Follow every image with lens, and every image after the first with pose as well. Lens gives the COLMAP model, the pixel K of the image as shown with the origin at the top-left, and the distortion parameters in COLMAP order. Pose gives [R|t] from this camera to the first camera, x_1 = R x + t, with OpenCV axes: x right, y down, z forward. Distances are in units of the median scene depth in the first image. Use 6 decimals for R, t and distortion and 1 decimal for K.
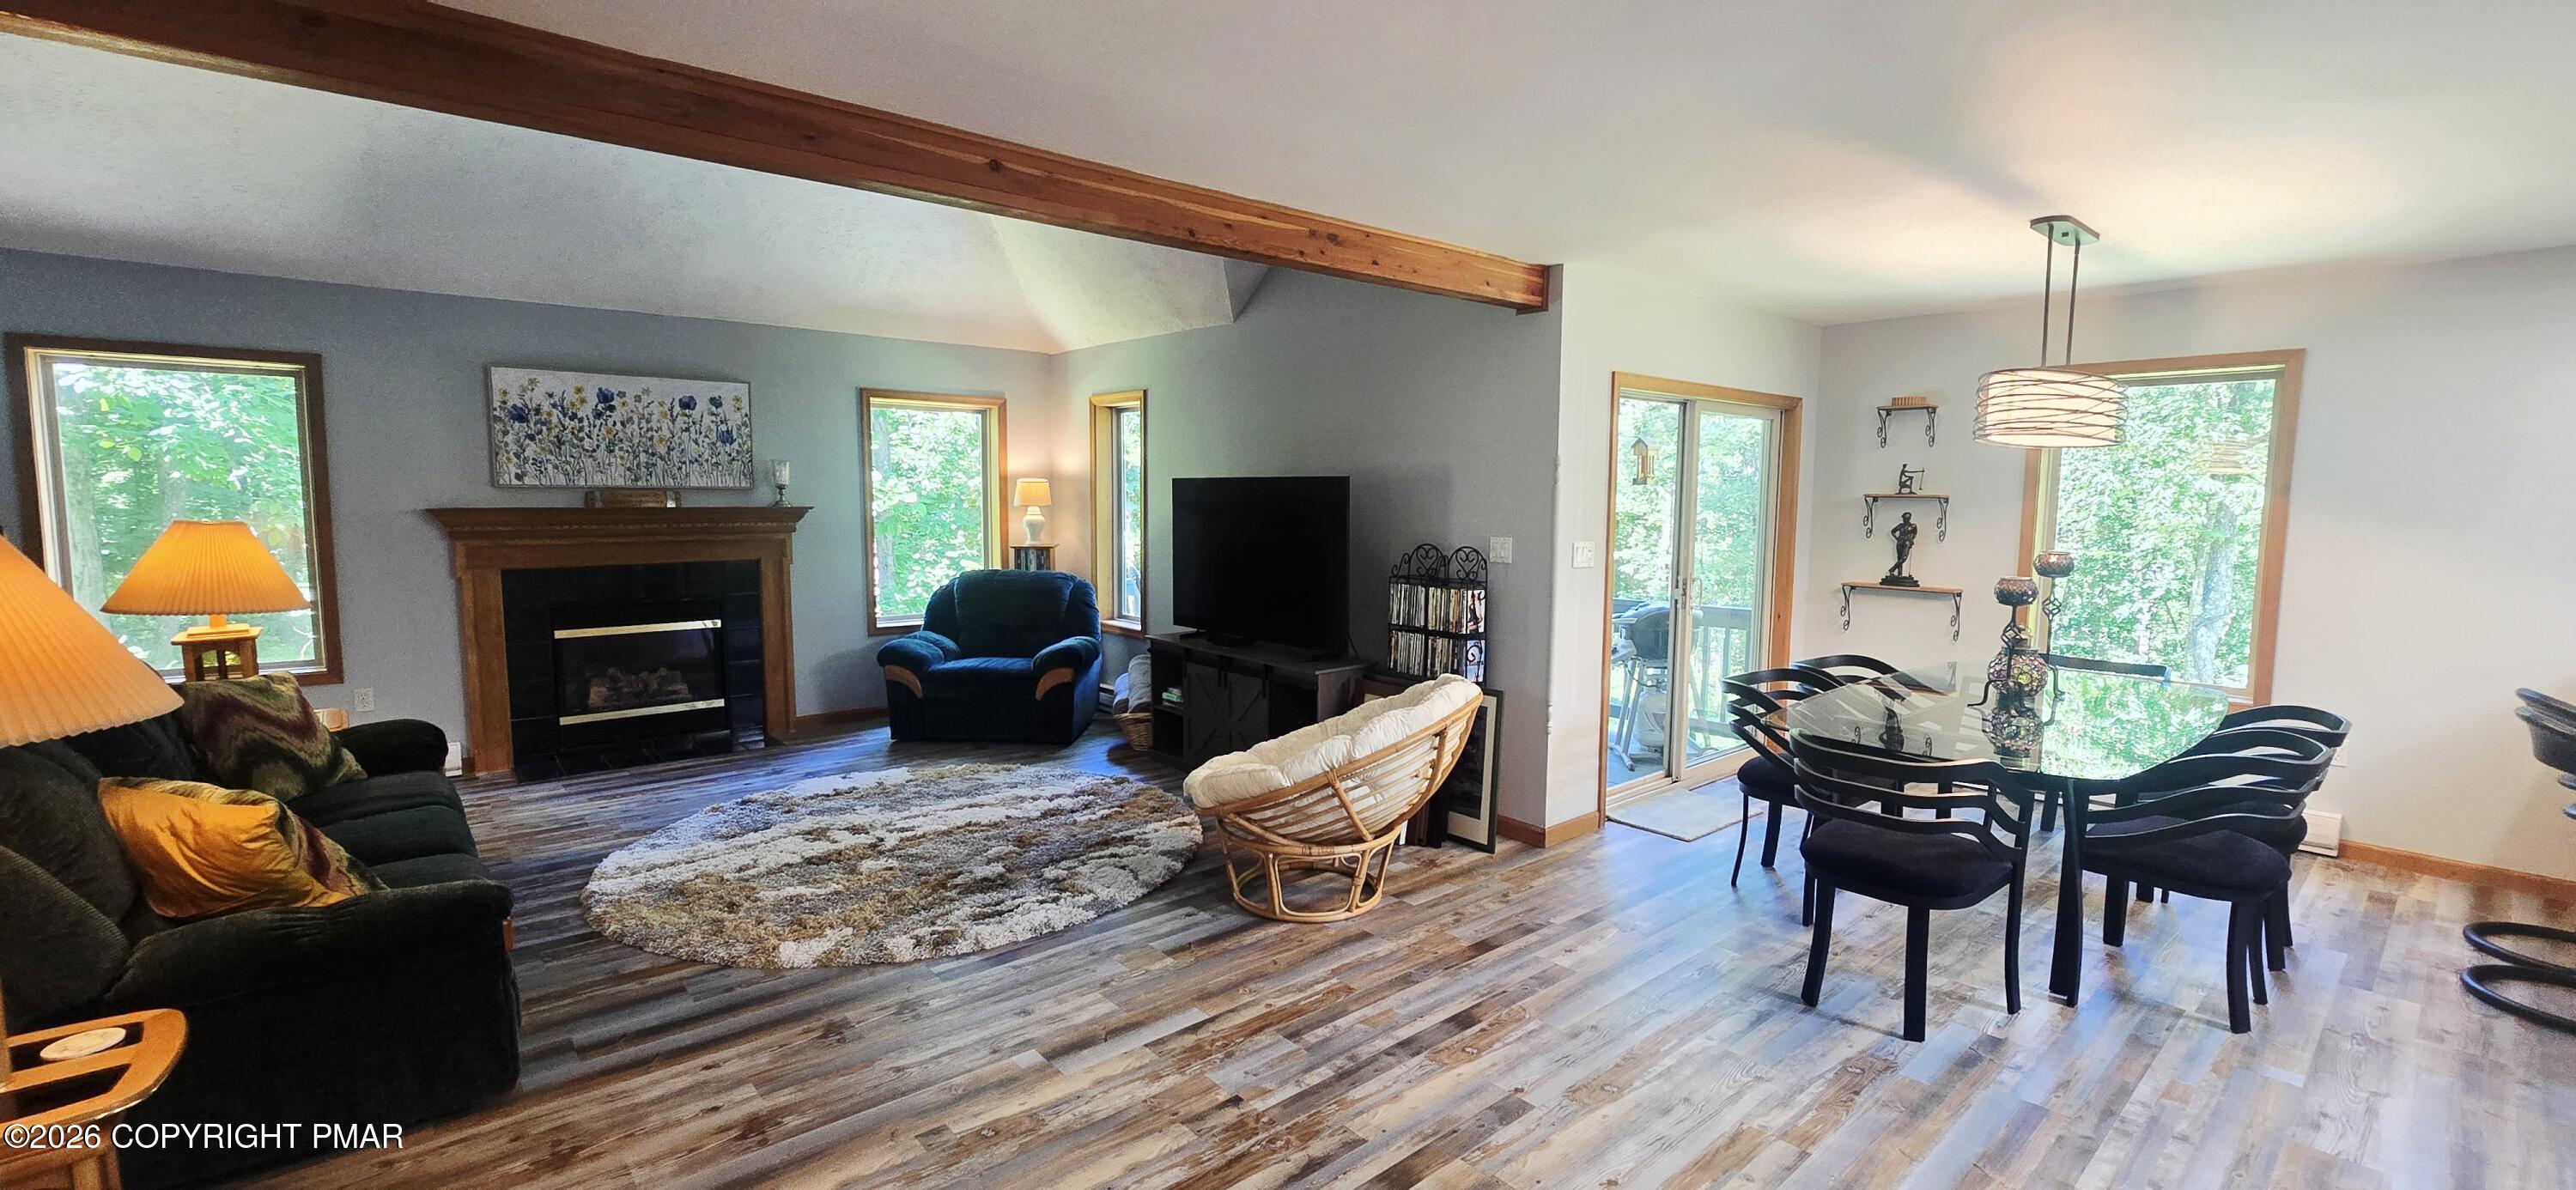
lens RADIAL K [[1052.9, 0, 1305.6], [0, 1052.9, 591.5], [0, 0, 1]] dist [-0.011489, 0.003651]
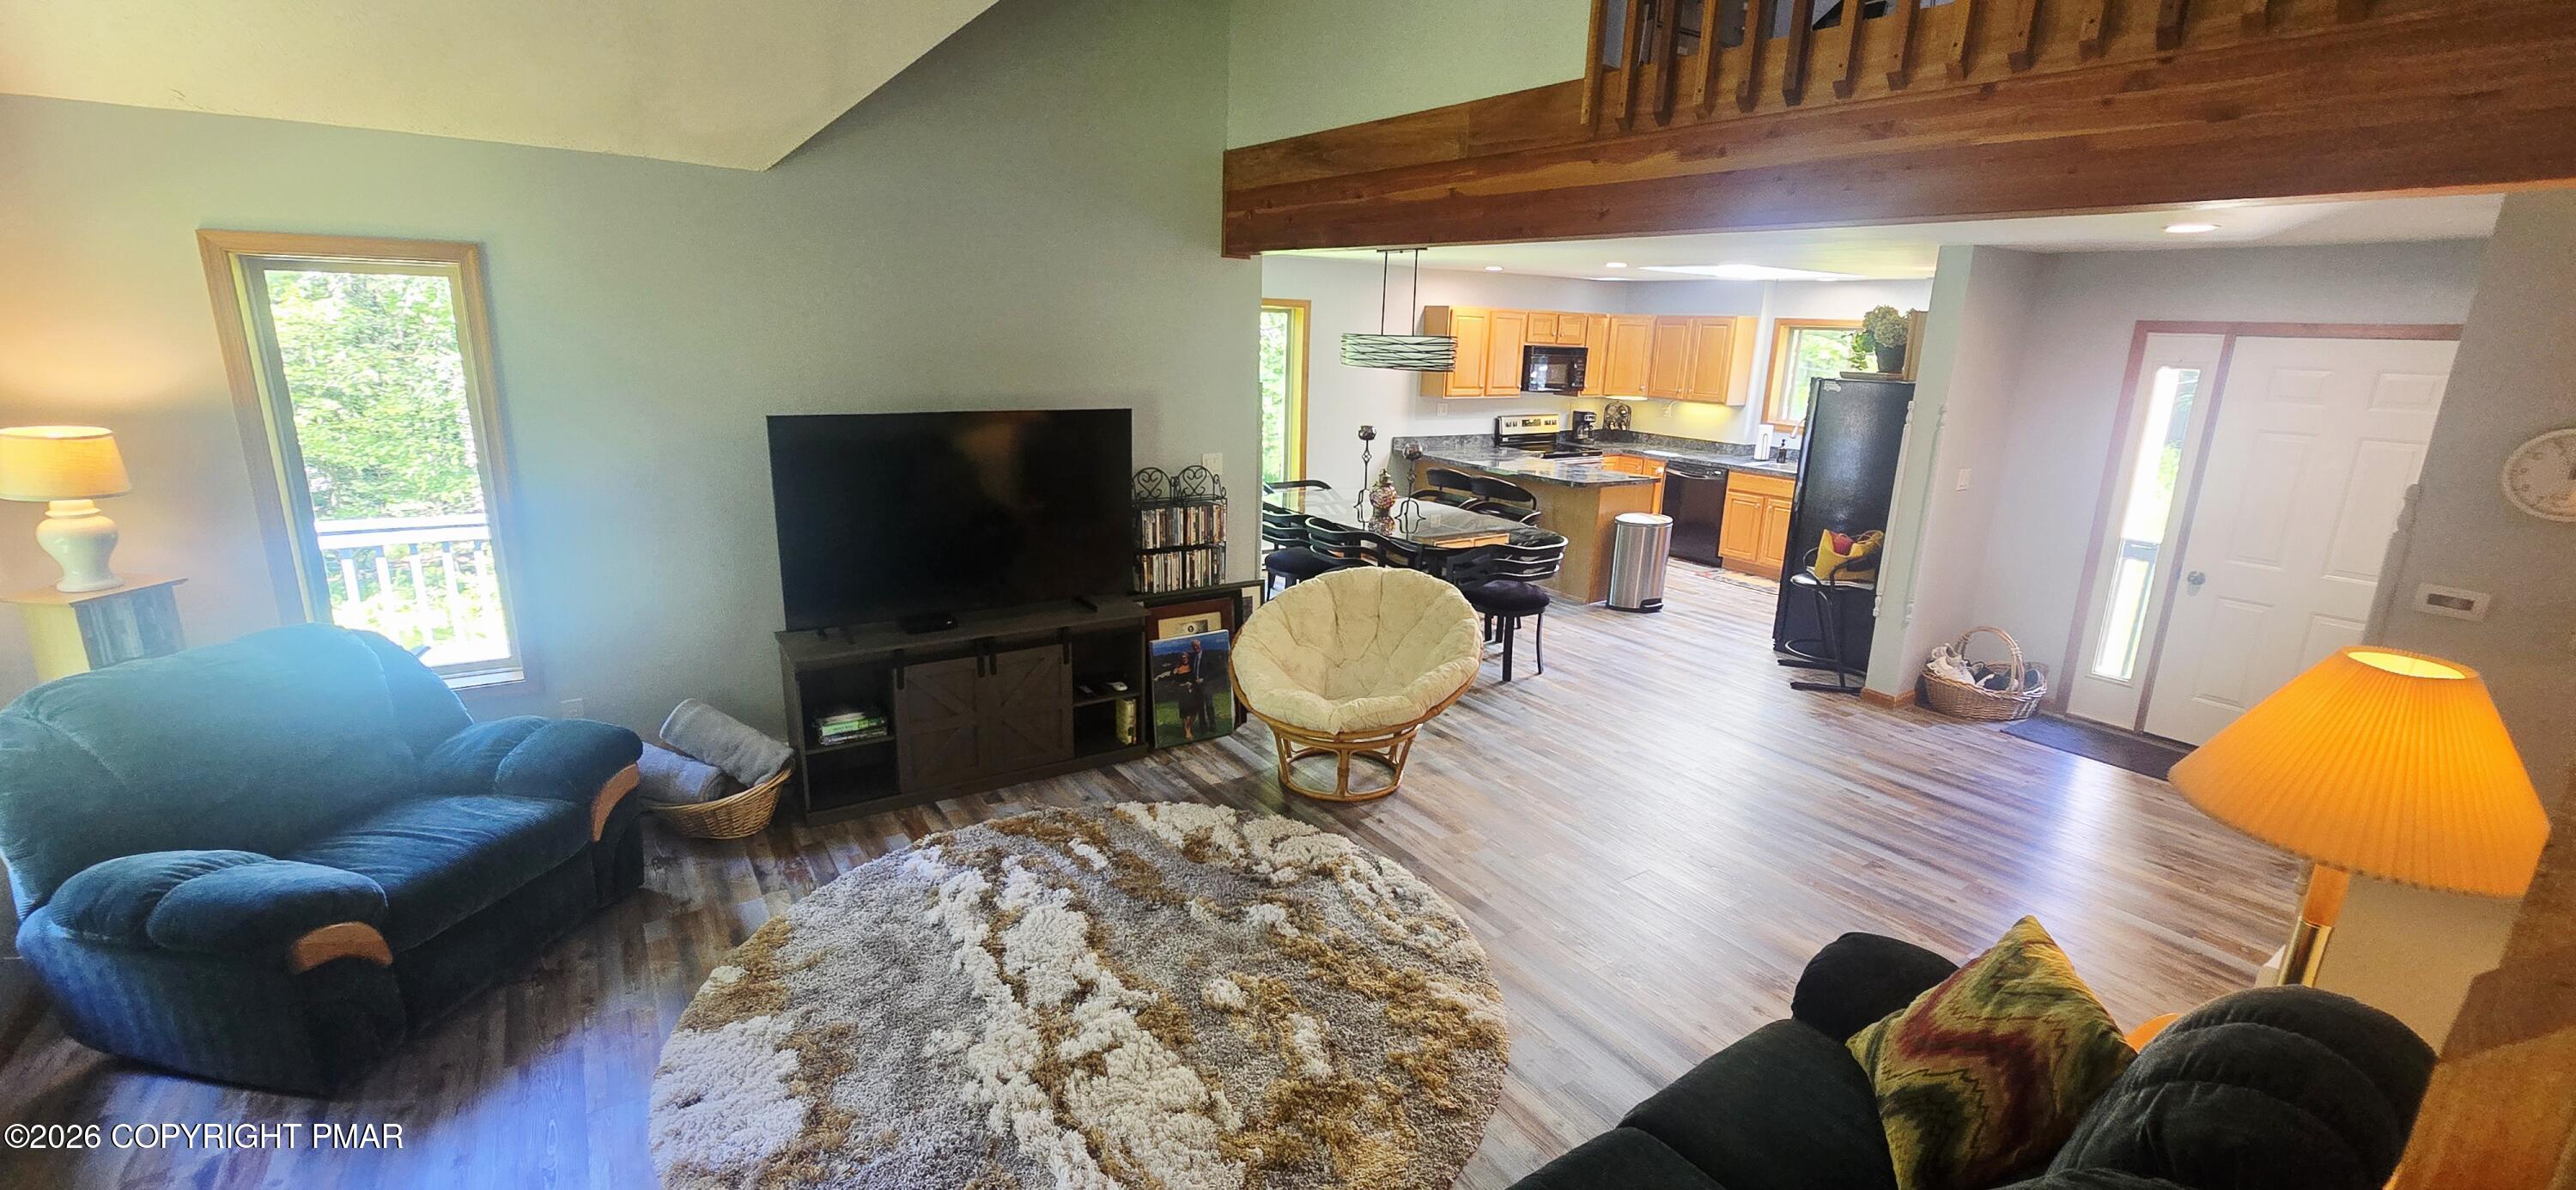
lens RADIAL K [[1052.9, 0, 1303.1], [0, 1052.9, 597.3], [0, 0, 1]] dist [-0.011489, 0.003651]
pose [[0.123921, -0.255694, 0.958783, -0.781505], [0.065447, 0.966233, 0.249221, -0.148469], [-0.990132, 0.031866, 0.136470, 0.618701]]
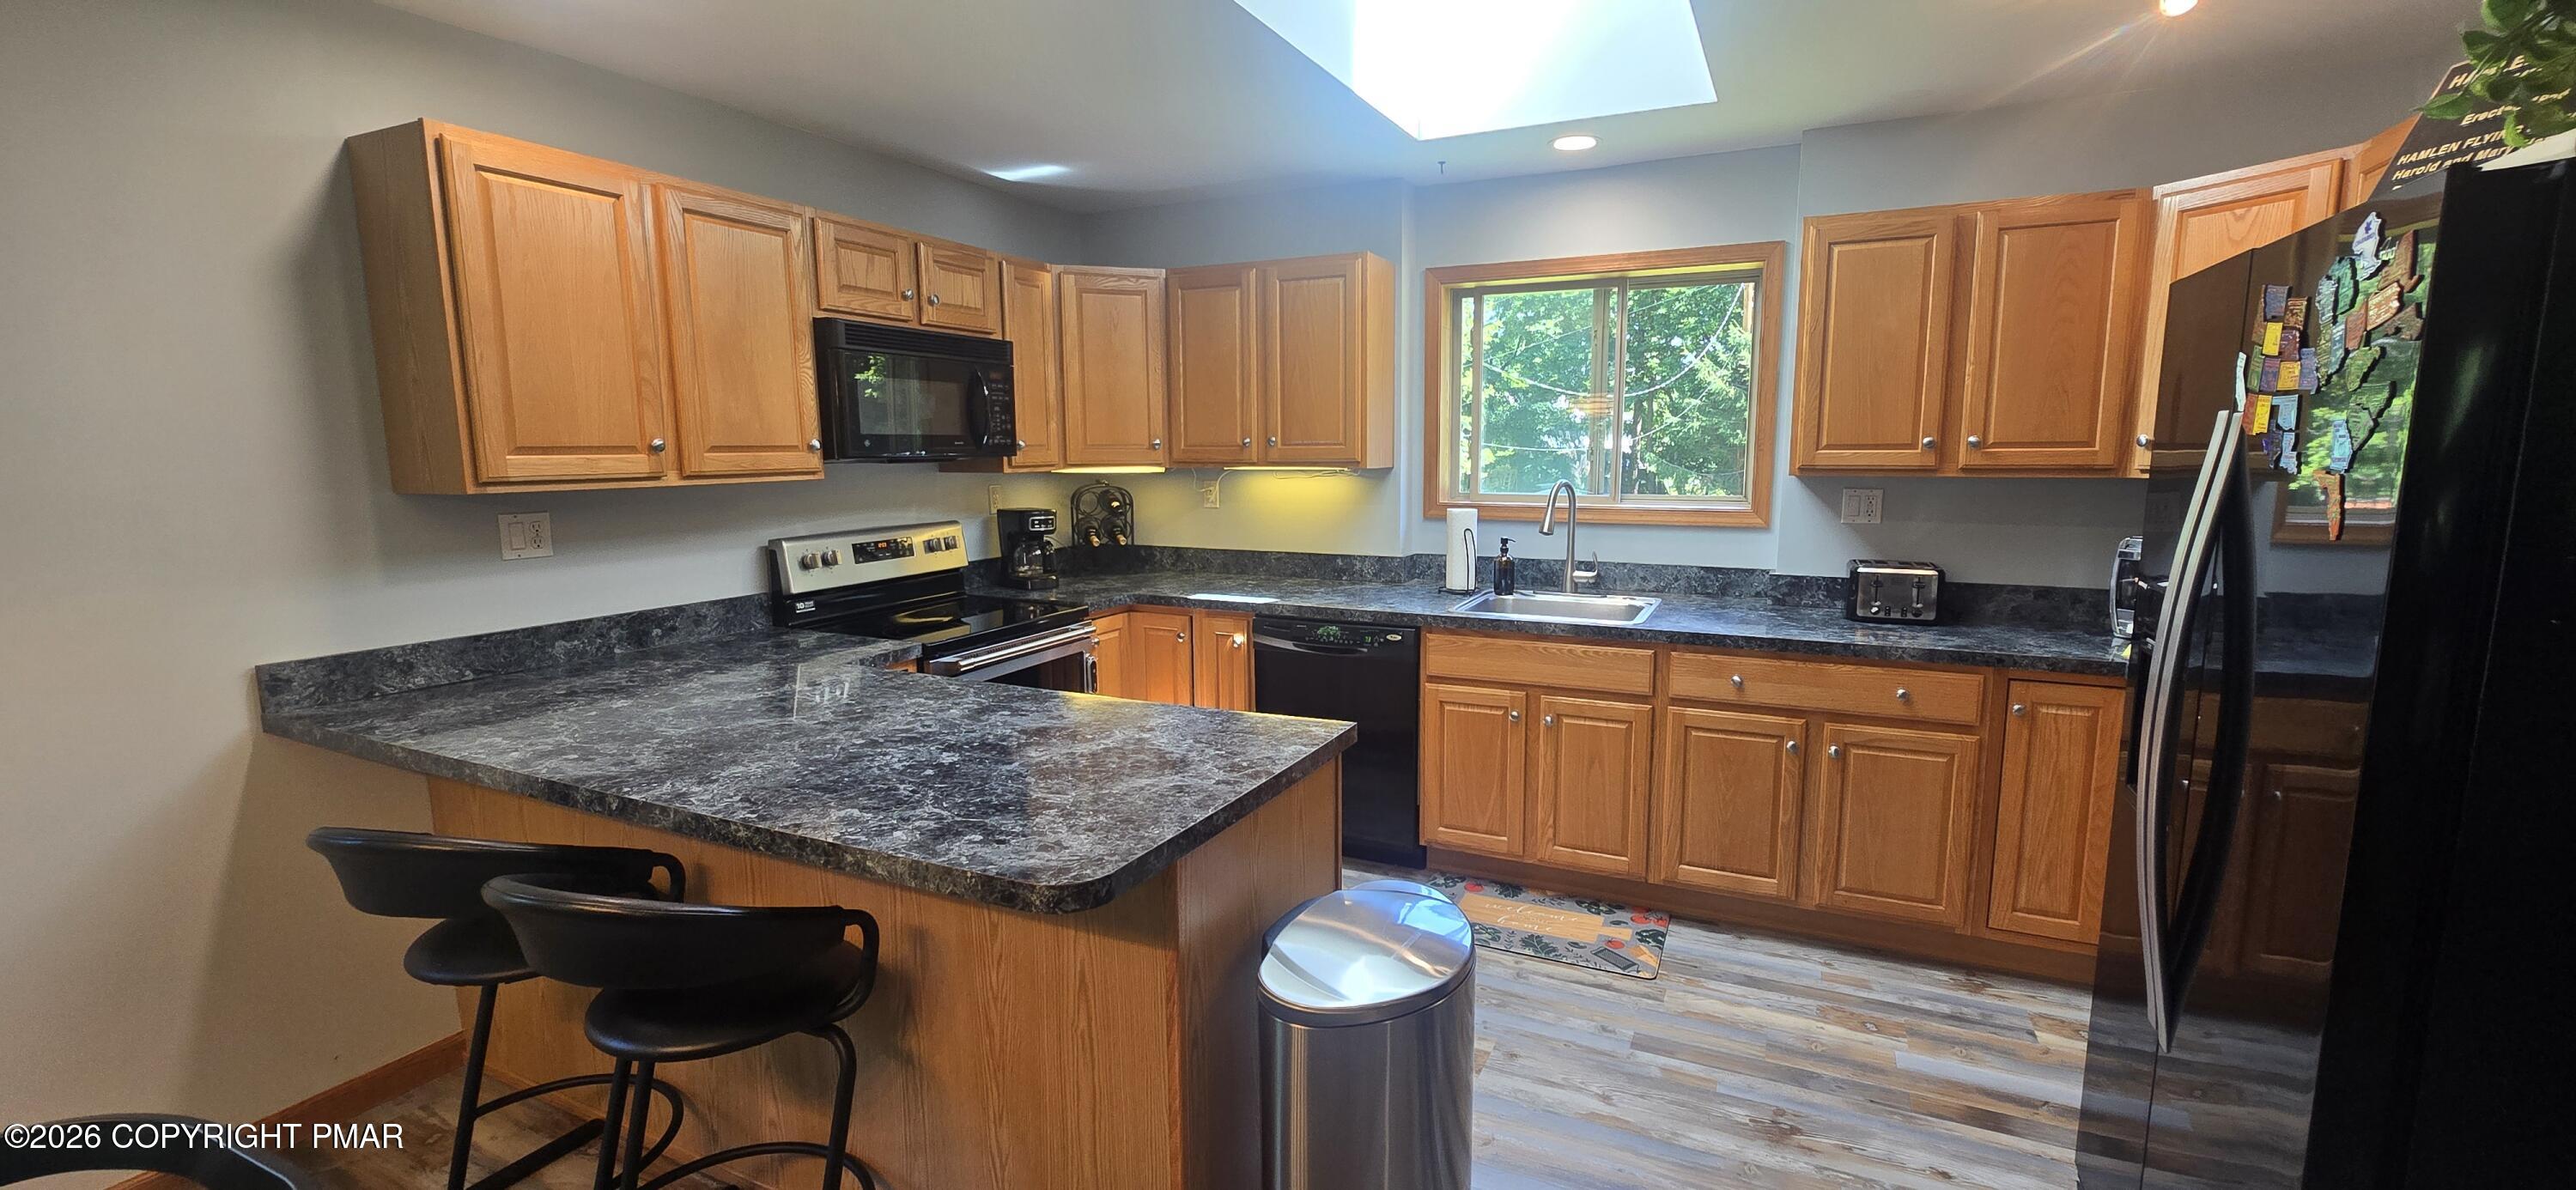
lens RADIAL K [[1052.9, 0, 1301.7], [0, 1052.9, 594.7], [0, 0, 1]] dist [-0.011489, 0.003651]
pose [[-0.389712, -0.143451, 0.909696, 0.369345], [0.091492, 0.976876, 0.193240, -0.038293], [-0.916381, 0.158537, -0.367576, 0.475403]]
